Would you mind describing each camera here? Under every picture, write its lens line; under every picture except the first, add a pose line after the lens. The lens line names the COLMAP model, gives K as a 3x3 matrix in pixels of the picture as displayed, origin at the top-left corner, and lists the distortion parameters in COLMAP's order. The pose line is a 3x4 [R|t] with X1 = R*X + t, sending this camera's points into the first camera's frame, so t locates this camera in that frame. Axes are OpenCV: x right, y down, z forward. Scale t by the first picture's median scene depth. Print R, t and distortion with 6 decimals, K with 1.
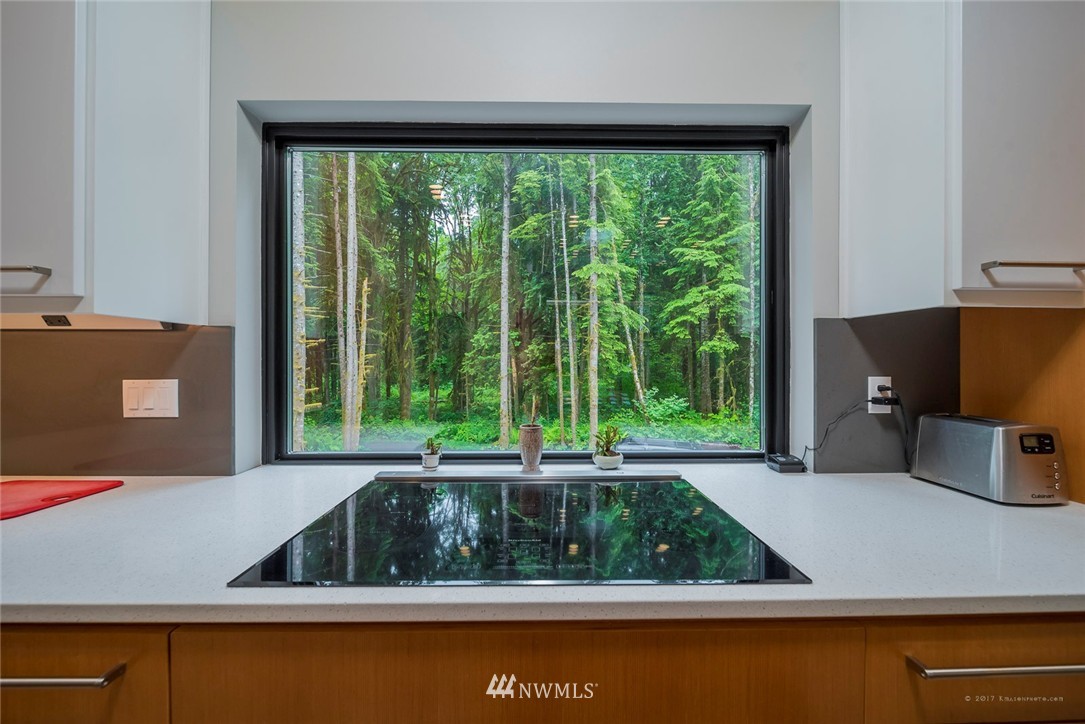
lens RADIAL K [[386.6, 0, 539.2], [0, 386.6, 364.1], [0, 0, 1]] dist [-0.006807, -0.000086]
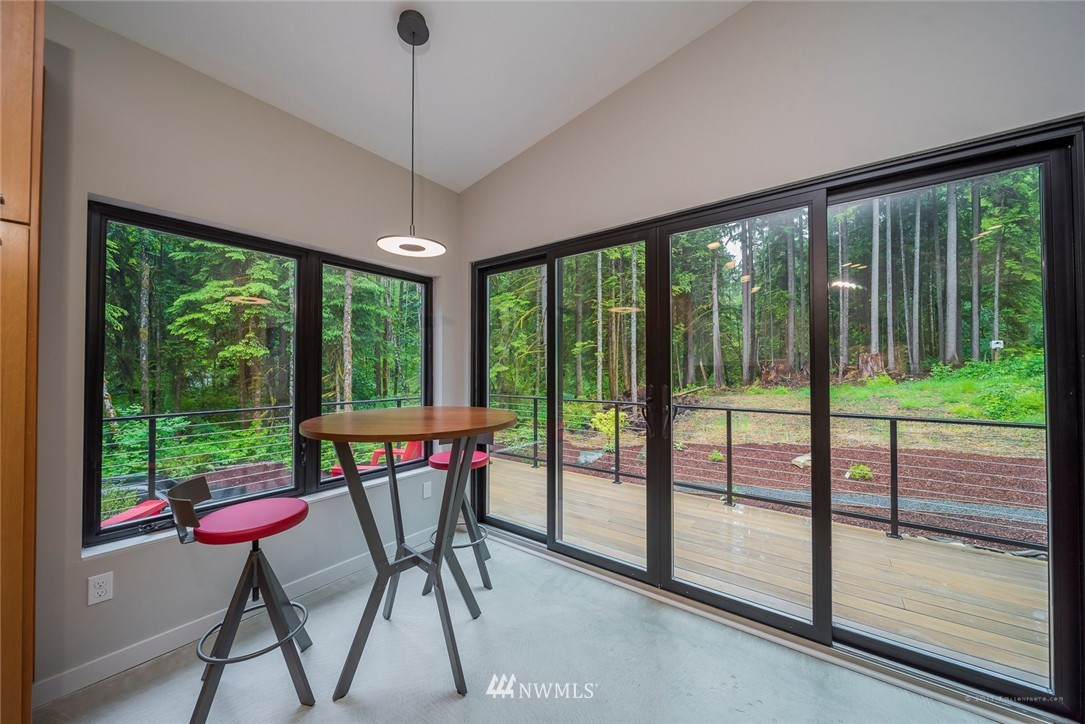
lens RADIAL K [[386.6, 0, 539.2], [0, 386.6, 364.1], [0, 0, 1]] dist [-0.006807, -0.000086]
pose [[0.614414, 0.008624, 0.788937, 0.183405], [0.006721, 0.999847, -0.016164, -0.000064], [-0.788955, 0.015233, 0.614262, -0.059613]]
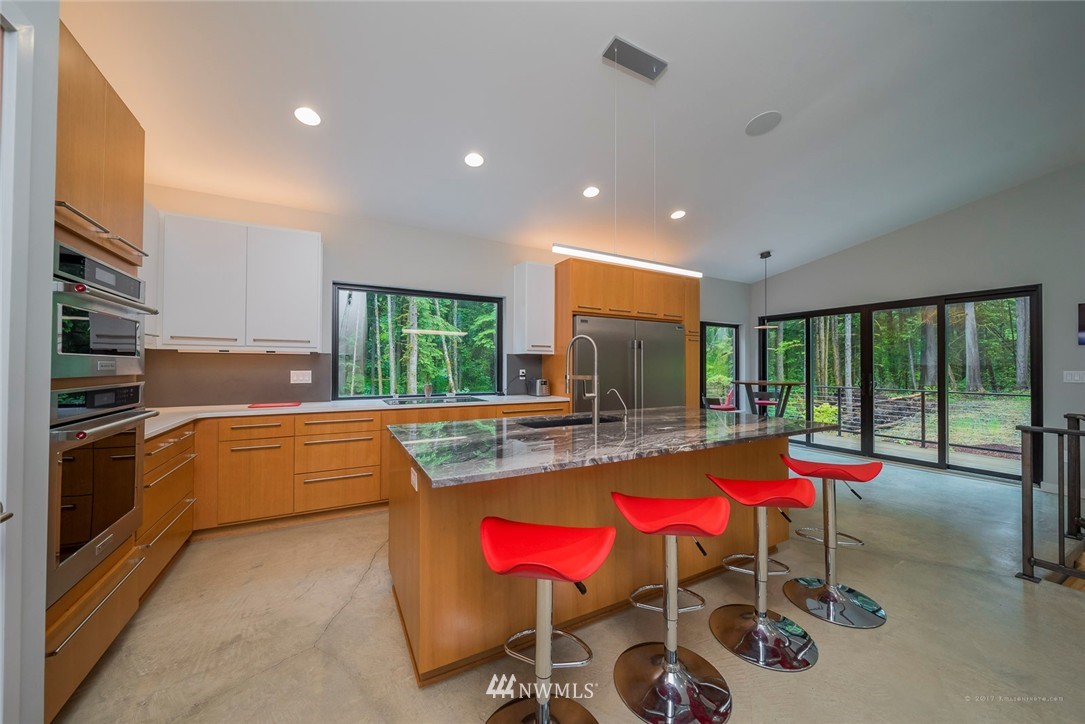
lens RADIAL K [[386.6, 0, 539.2], [0, 386.6, 364.1], [0, 0, 1]] dist [-0.006807, -0.000086]
pose [[0.889031, 0.006511, 0.457800, -0.045746], [-0.000342, 0.999908, -0.013557, 0.001906], [-0.457846, 0.011896, 0.888952, -0.157547]]
